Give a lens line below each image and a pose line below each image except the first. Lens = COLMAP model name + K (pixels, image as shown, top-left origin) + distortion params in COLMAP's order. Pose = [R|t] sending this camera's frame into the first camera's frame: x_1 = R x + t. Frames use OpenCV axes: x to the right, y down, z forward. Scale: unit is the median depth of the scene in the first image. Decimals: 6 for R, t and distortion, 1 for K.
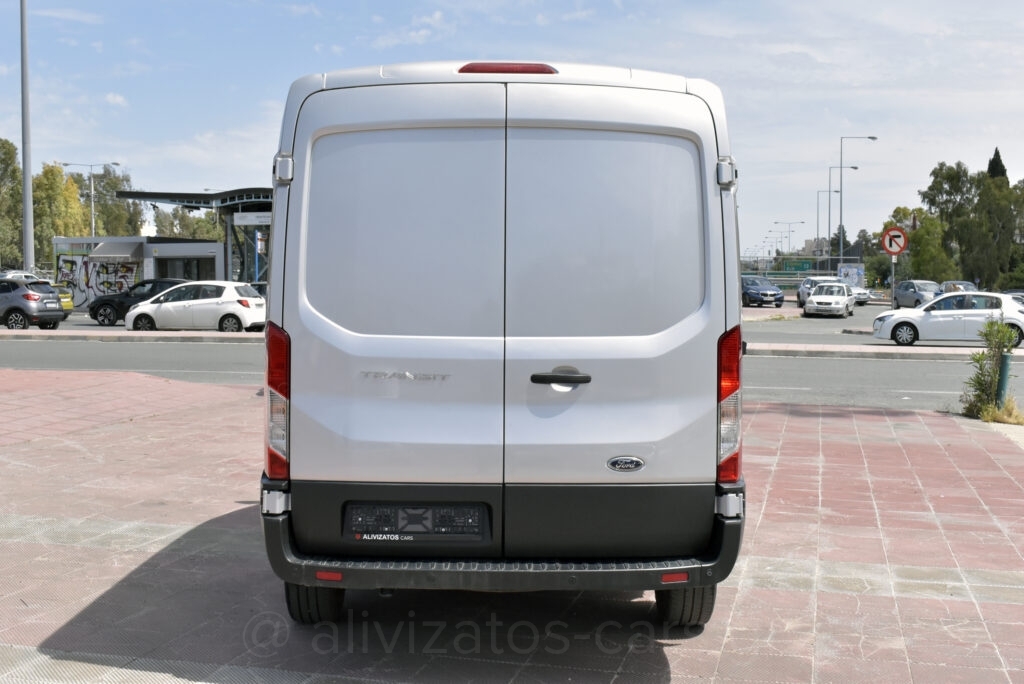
lens RADIAL K [[1302.0, 0, 512.0], [0, 1302.0, 342.0], [0, 0, 1]] dist [-0.005795, 0.015649]
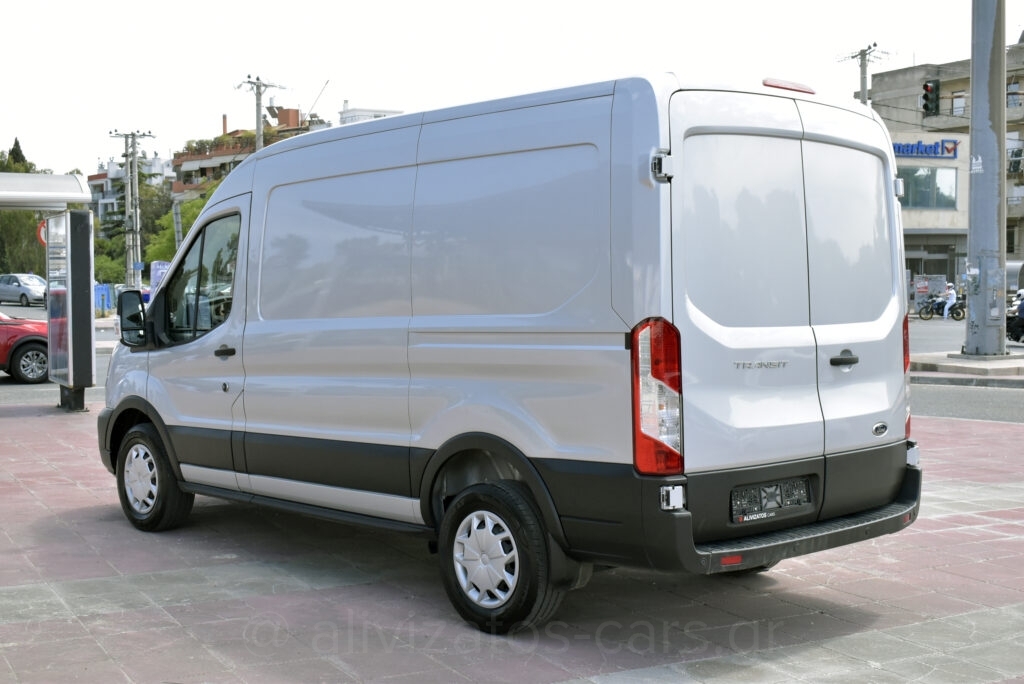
lens RADIAL K [[1343.1, 0, 512.0], [0, 1343.1, 342.0], [0, 0, 1]] dist [-0.020289, -0.061086]
pose [[0.745555, -0.035255, 0.665511, -0.964066], [0.032820, 0.999330, 0.016172, -0.017360], [-0.665636, 0.009785, 0.746213, 0.307372]]
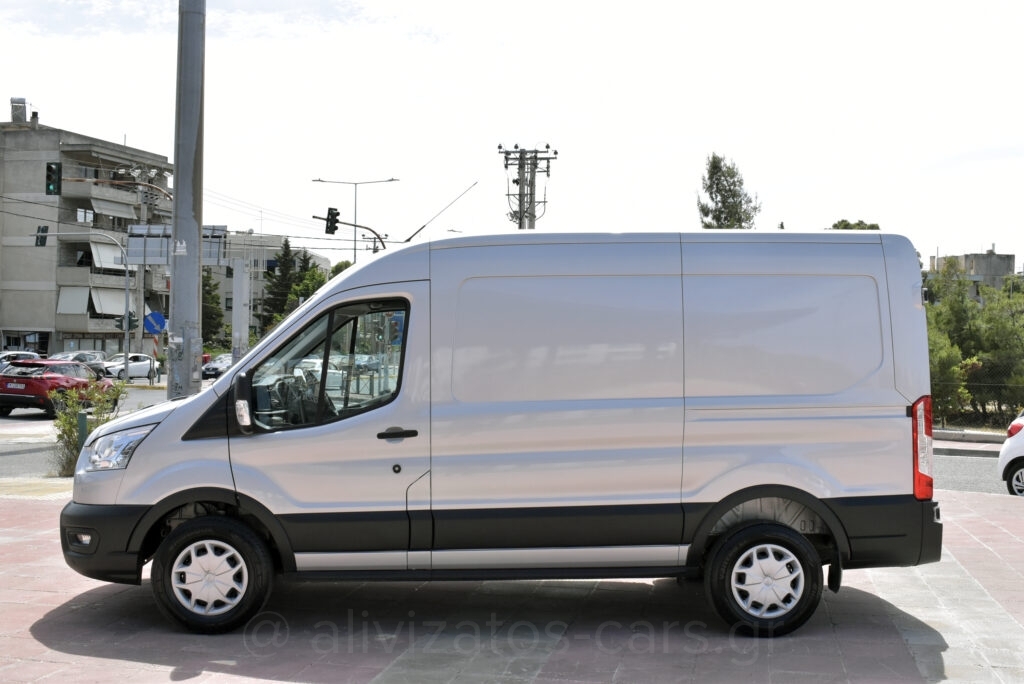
lens RADIAL K [[1223.4, 0, 512.0], [0, 1223.4, 342.0], [0, 0, 1]] dist [-0.023522, -0.040450]
pose [[-0.044730, -0.000474, 0.998999, -1.598324], [0.028584, 0.999590, 0.001754, -0.095289], [-0.998590, 0.028634, -0.044698, 1.563380]]
